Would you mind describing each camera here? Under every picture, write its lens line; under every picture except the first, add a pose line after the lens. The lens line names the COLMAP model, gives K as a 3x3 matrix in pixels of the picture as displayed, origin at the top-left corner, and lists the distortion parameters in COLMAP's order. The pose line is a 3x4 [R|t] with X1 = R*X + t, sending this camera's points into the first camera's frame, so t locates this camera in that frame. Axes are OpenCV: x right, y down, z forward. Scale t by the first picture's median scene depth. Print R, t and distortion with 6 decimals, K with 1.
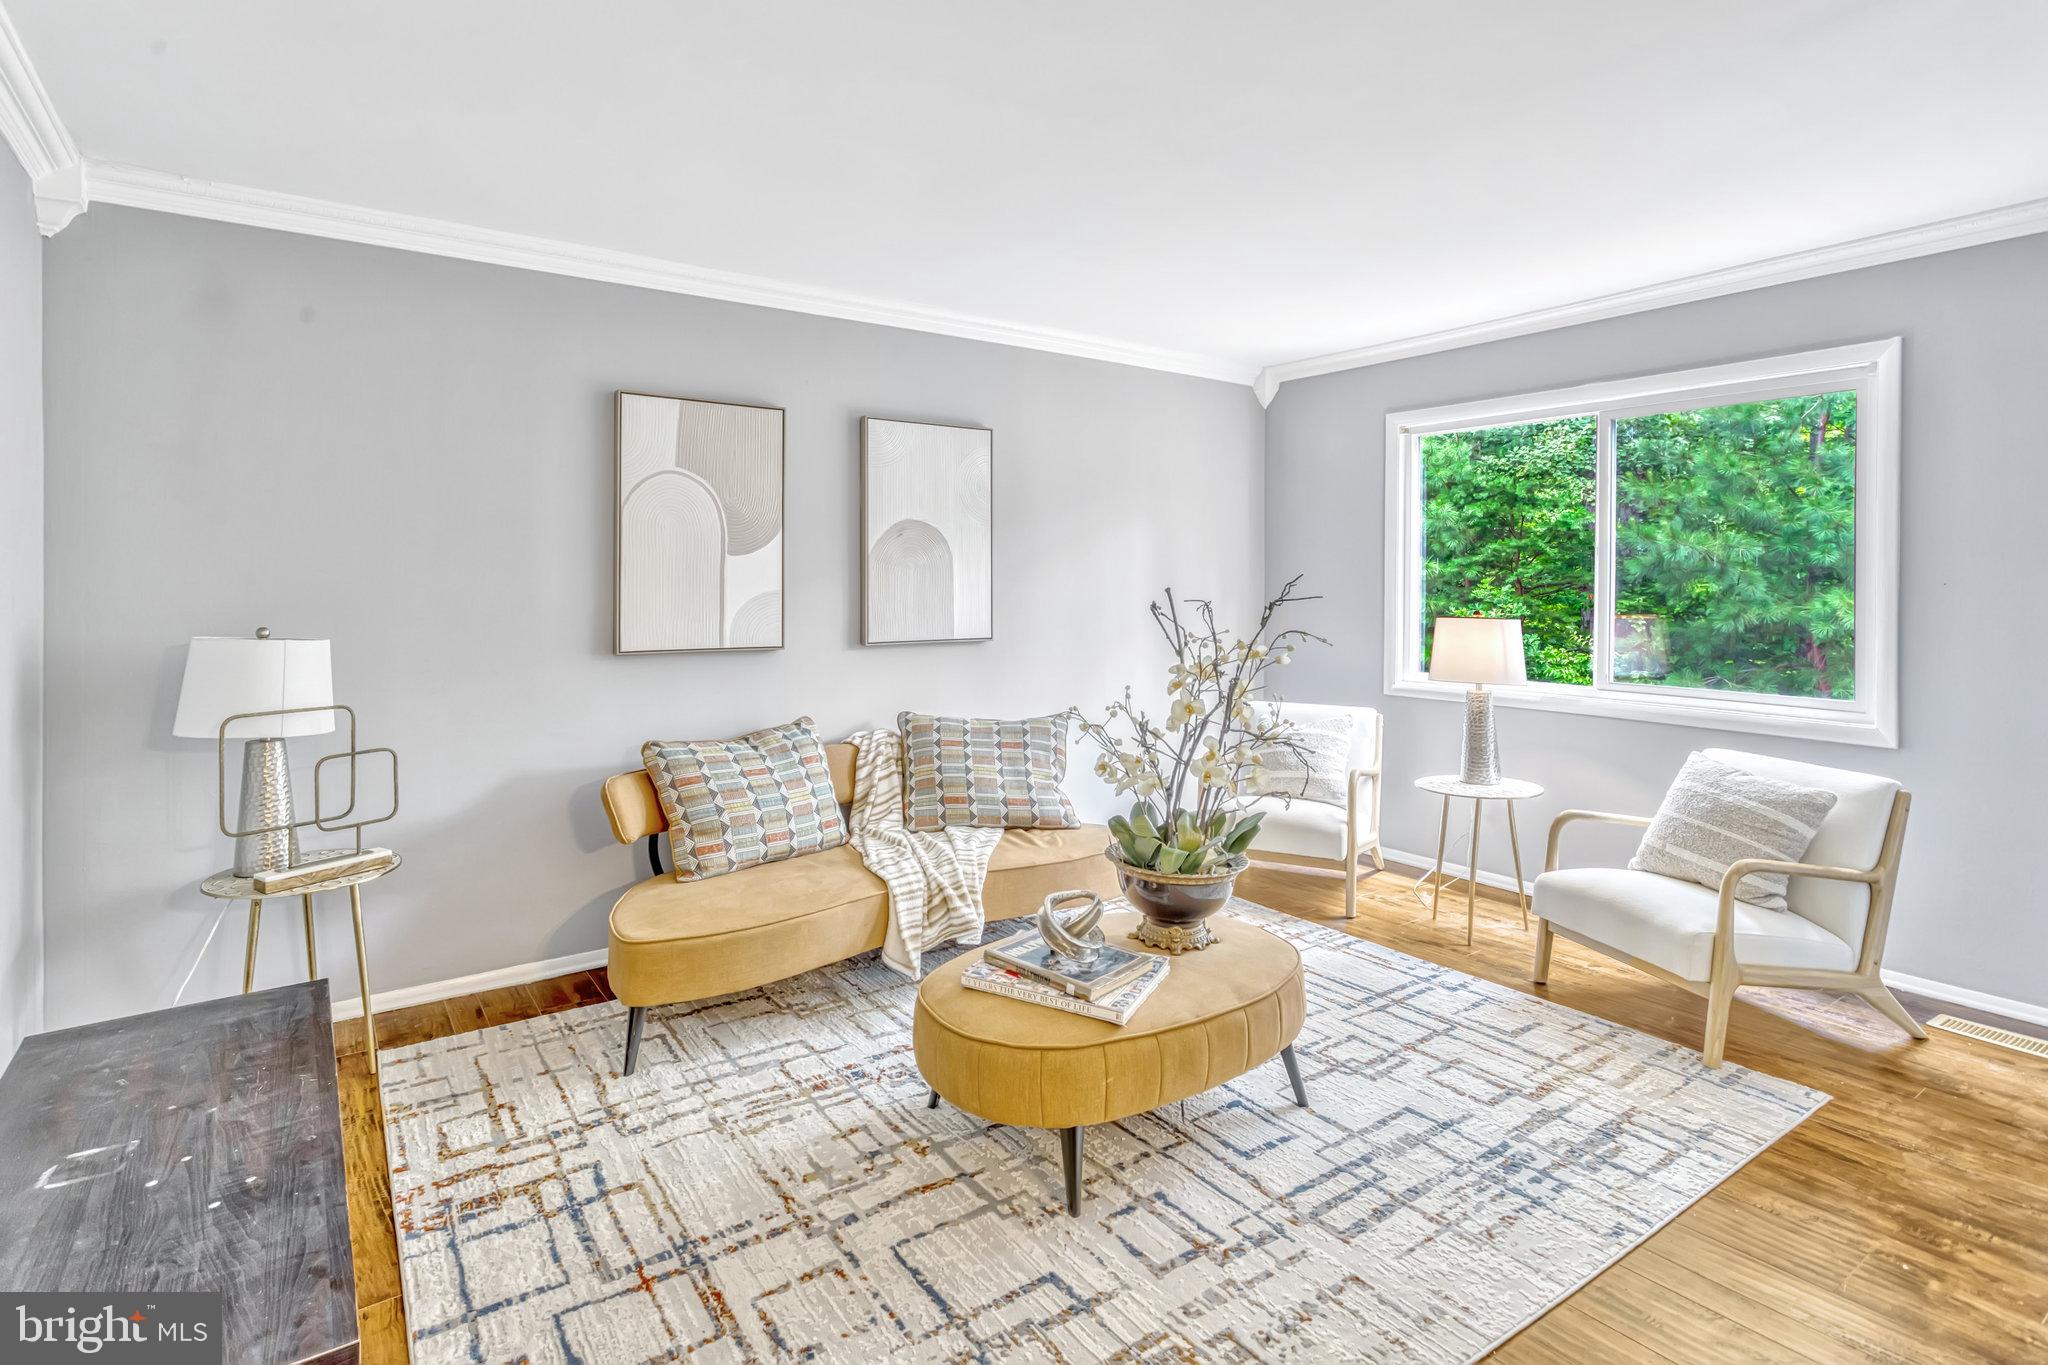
lens RADIAL K [[1052.2, 0, 1023.9], [0, 1052.2, 583.5], [0, 0, 1]] dist [0.003186, 0.006200]
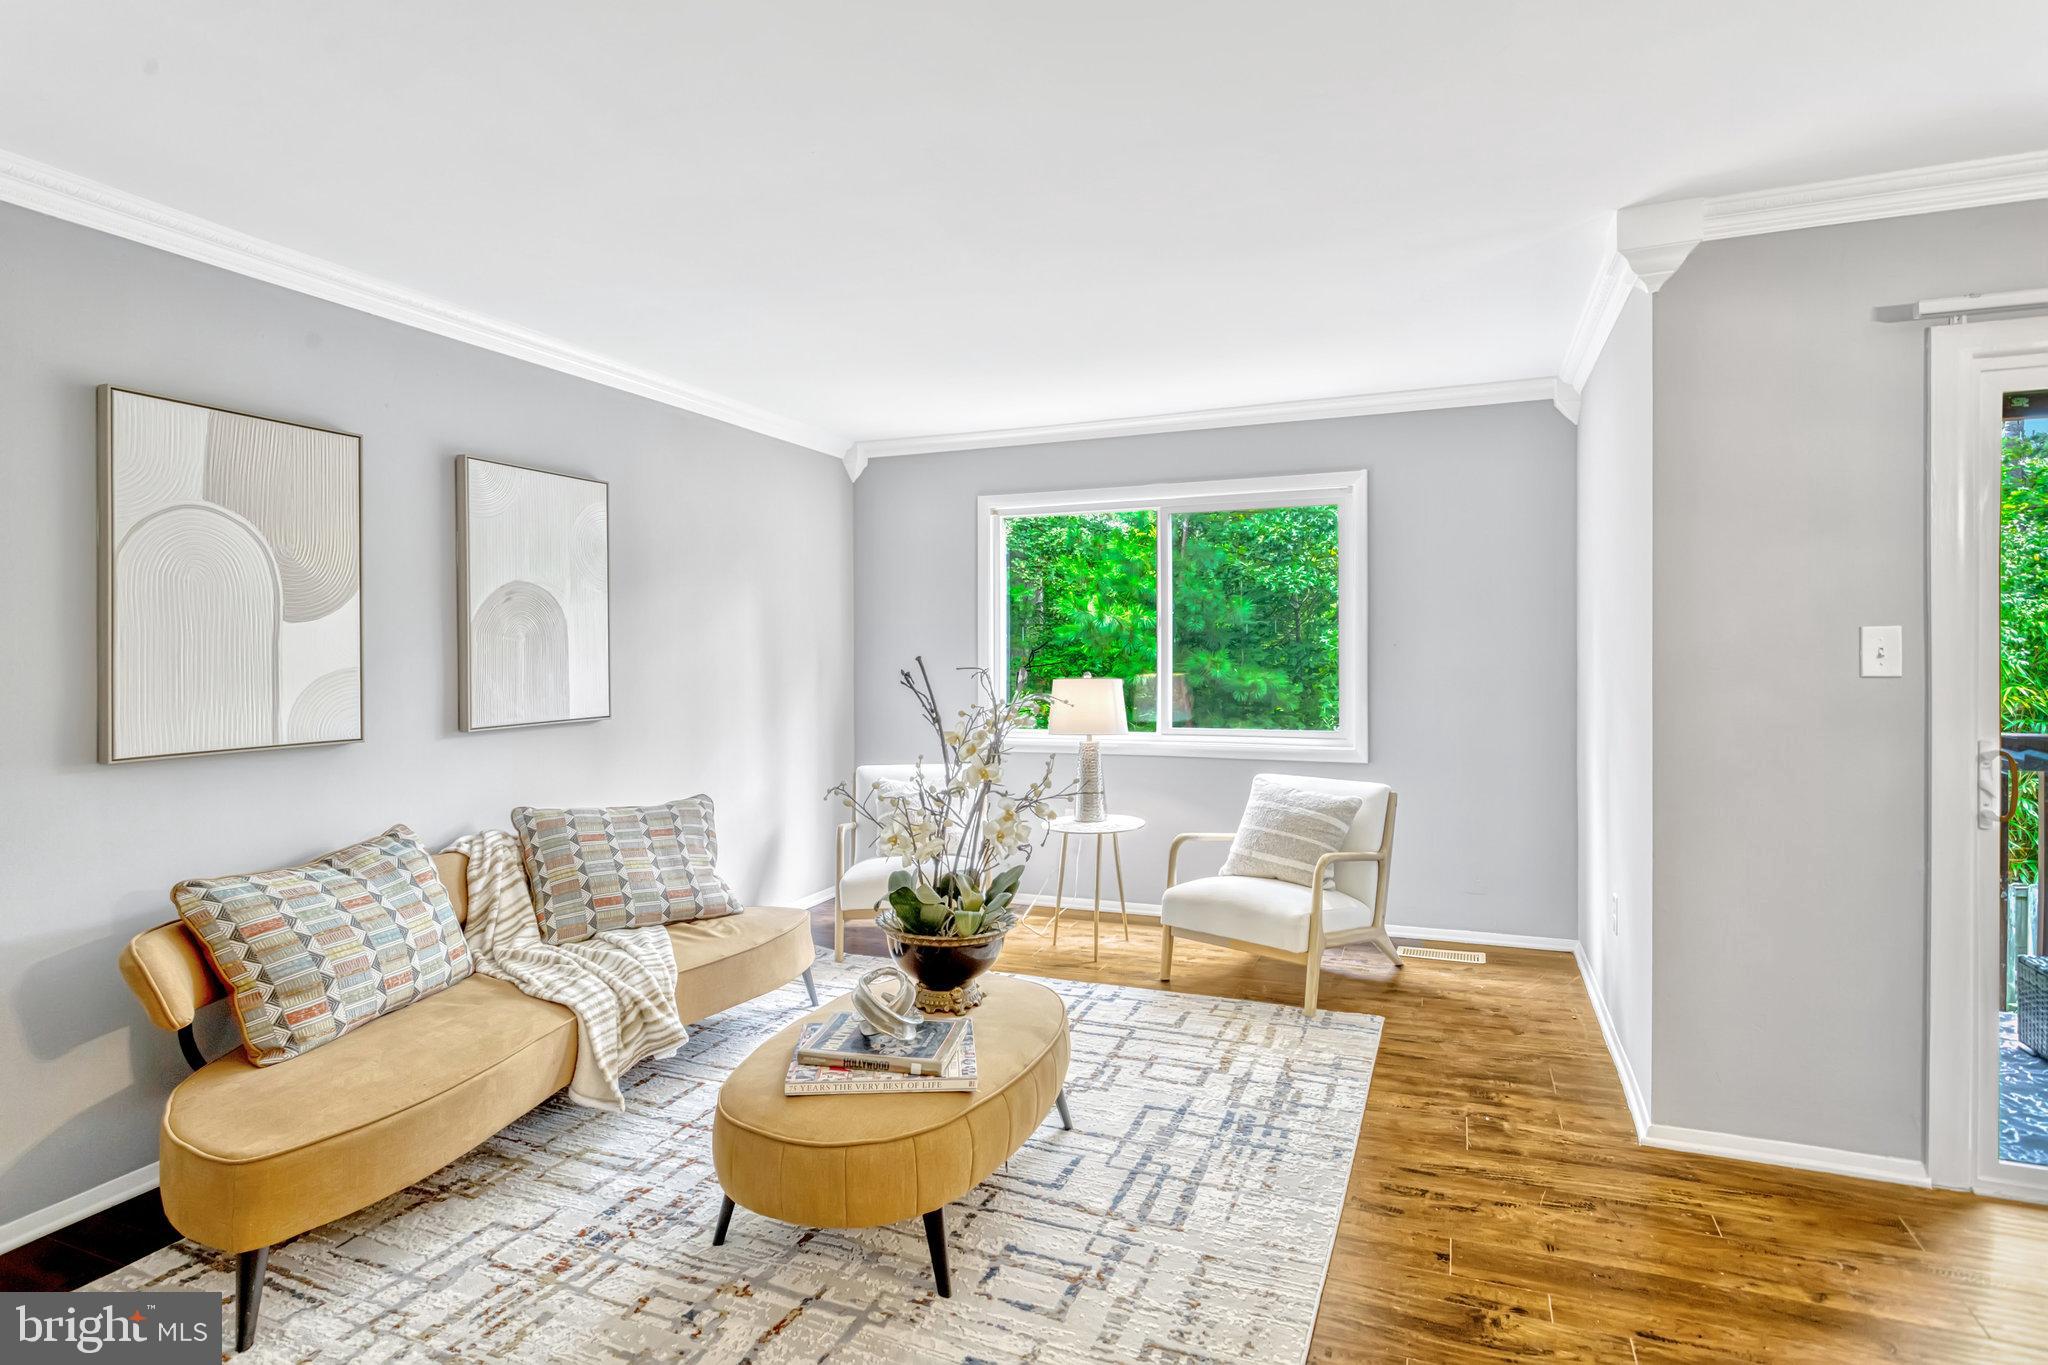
lens RADIAL K [[1014.8, 0, 1069.7], [0, 1014.8, 645.9], [0, 0, 1]] dist [-0.001741, 0.012120]
pose [[0.837259, -0.009341, 0.546727, -0.235778], [0.011685, 0.999931, -0.000810, -0.002848], [-0.546682, 0.007067, 0.837311, 0.089656]]
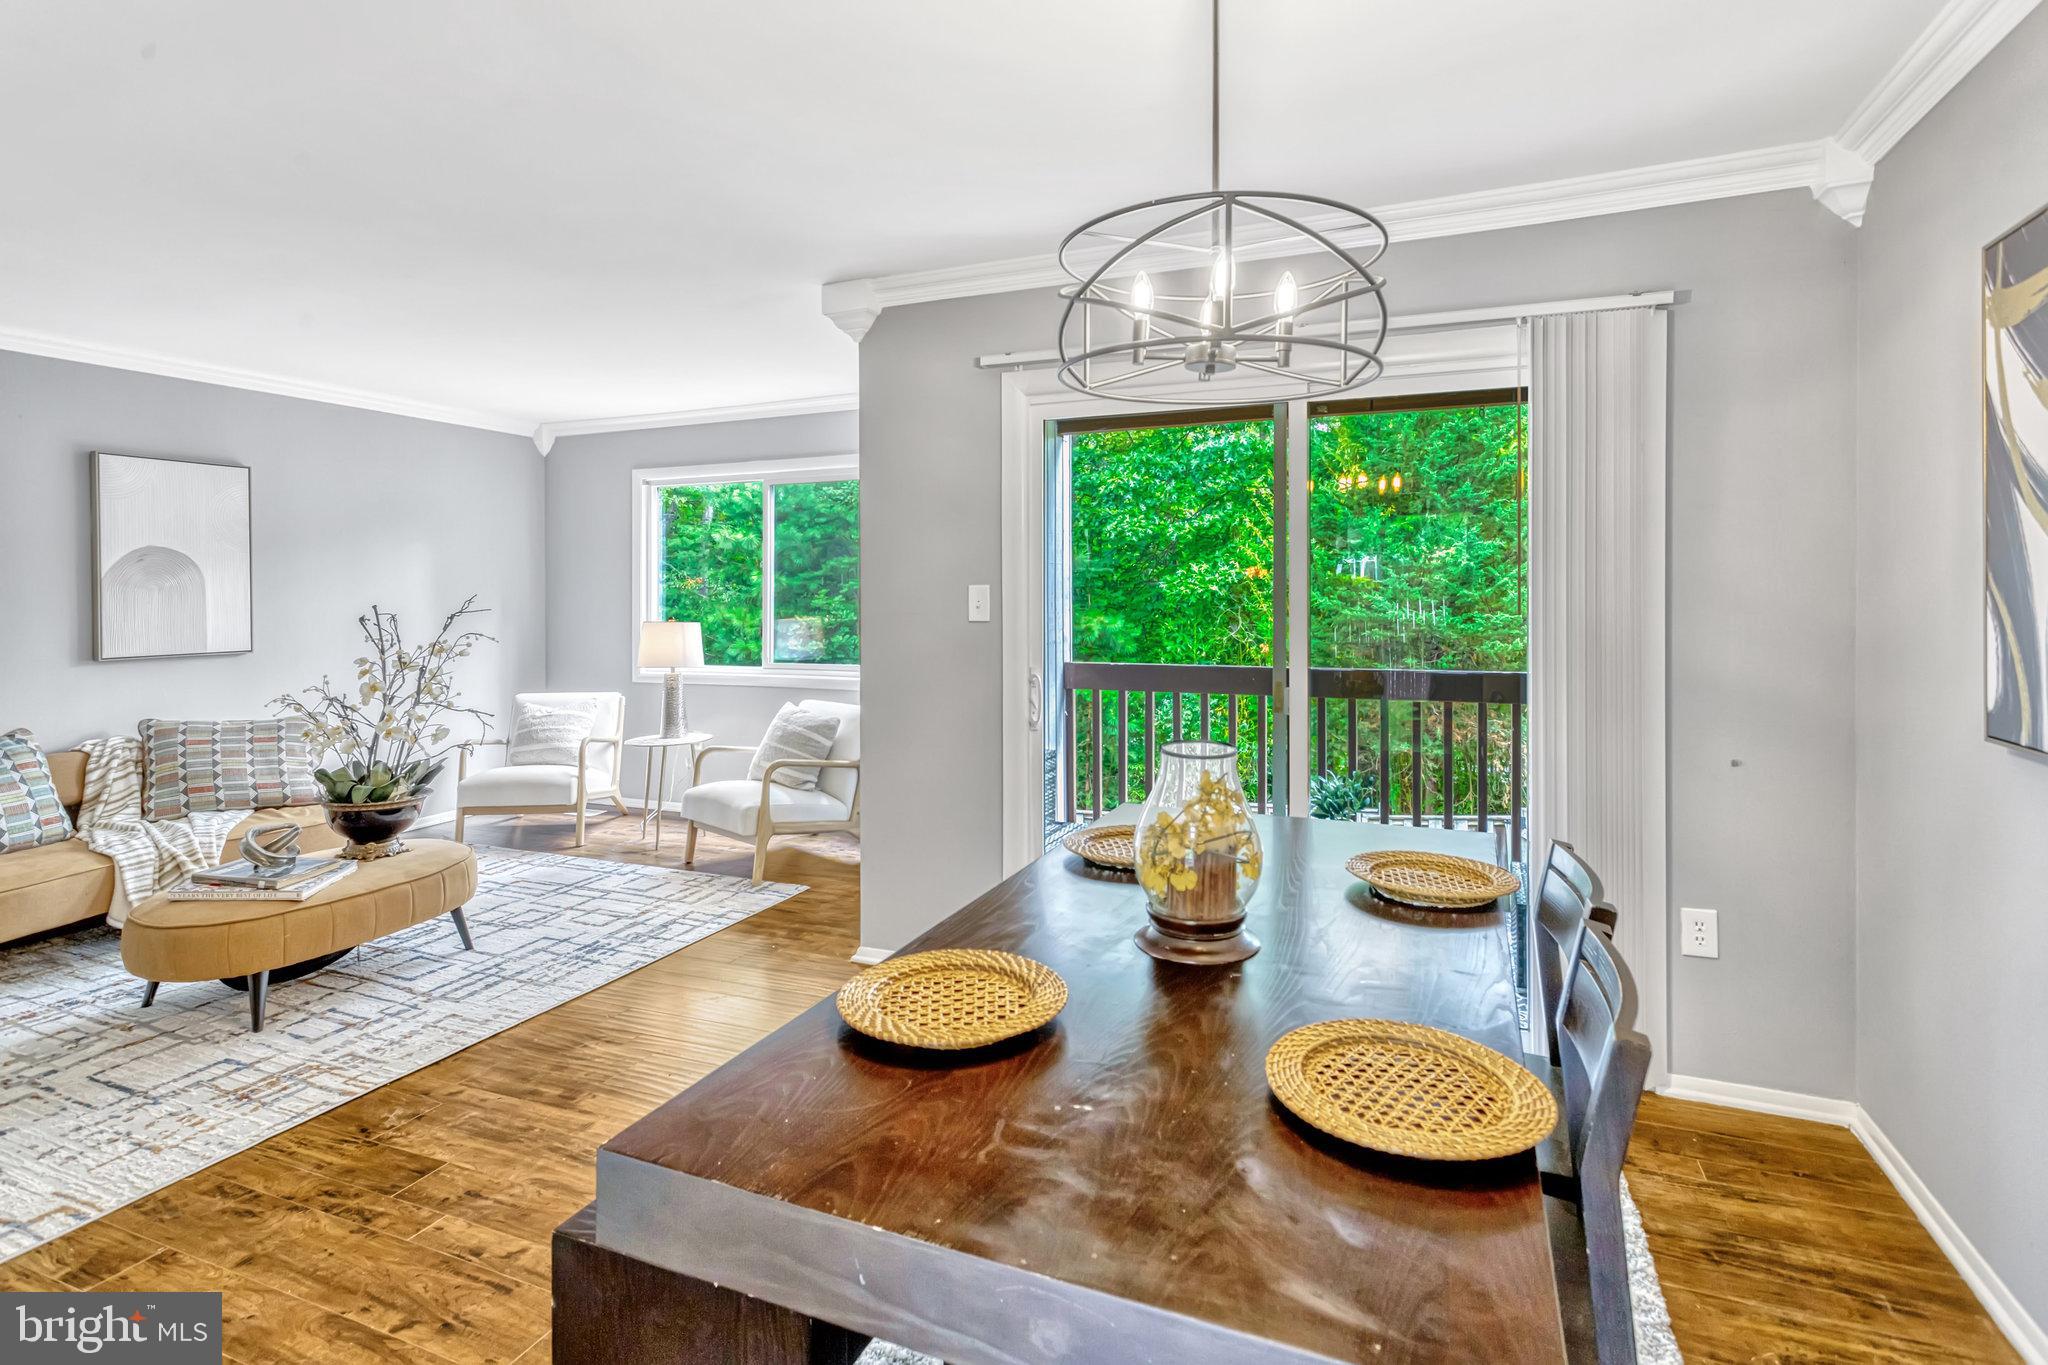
lens RADIAL K [[1022.3, 0, 972.7], [0, 1022.3, 596.1], [0, 0, 1]] dist [0.059767, -0.014681]
pose [[0.873513, -0.010145, 0.486695, 0.135173], [0.009764, 0.999947, 0.003320, -0.004160], [-0.486703, 0.001852, 0.873566, -0.499584]]
